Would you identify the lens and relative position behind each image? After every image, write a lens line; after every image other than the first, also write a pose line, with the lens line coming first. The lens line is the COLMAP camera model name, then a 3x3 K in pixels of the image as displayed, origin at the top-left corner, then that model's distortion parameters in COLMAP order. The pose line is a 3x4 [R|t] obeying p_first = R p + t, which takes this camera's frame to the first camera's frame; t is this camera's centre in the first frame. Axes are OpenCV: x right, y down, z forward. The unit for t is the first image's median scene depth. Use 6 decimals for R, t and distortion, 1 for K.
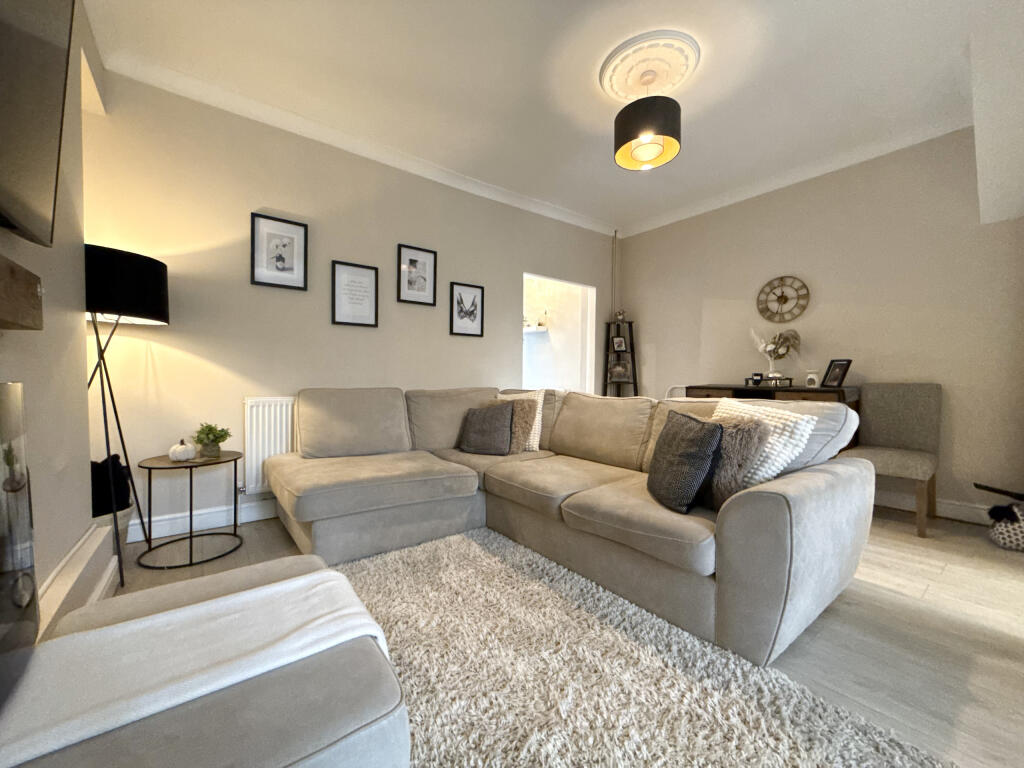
lens RADIAL K [[406.9, 0, 508.7], [0, 406.9, 382.4], [0, 0, 1]] dist [-0.000054, 0.000161]
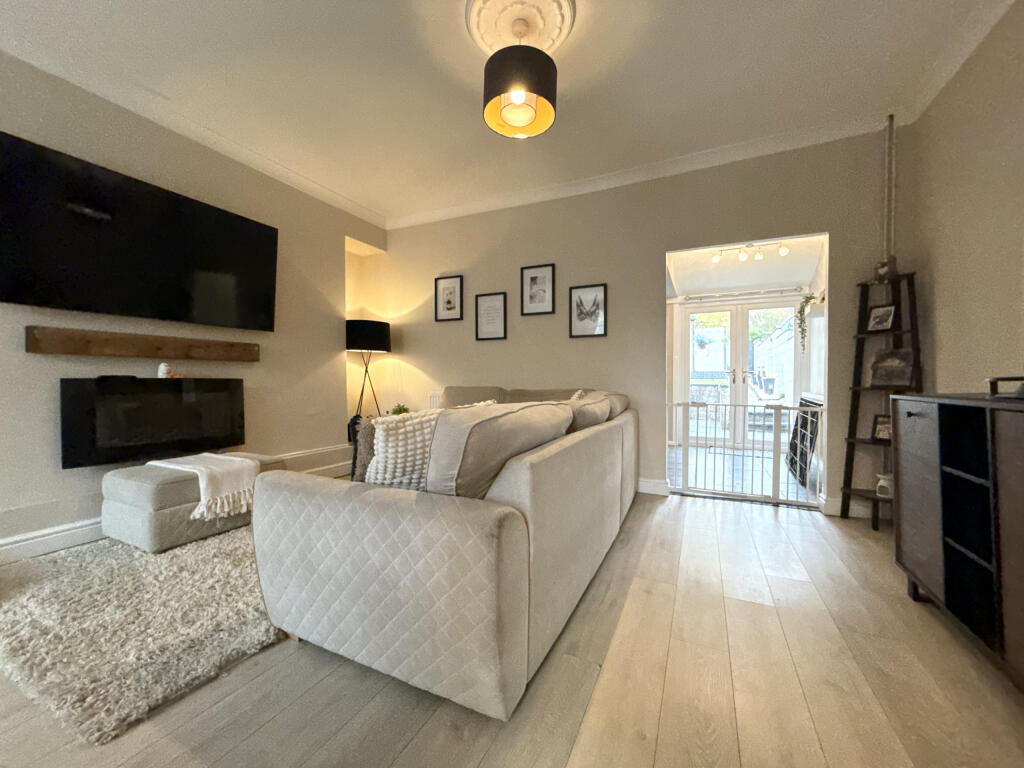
lens RADIAL K [[406.9, 0, 508.7], [0, 406.9, 382.4], [0, 0, 1]] dist [-0.000054, 0.000161]
pose [[0.457093, 0.002594, -0.889415, 0.767886], [-0.013924, 0.999894, -0.004240, 0.003612], [0.889310, 0.014322, 0.457081, 0.415579]]
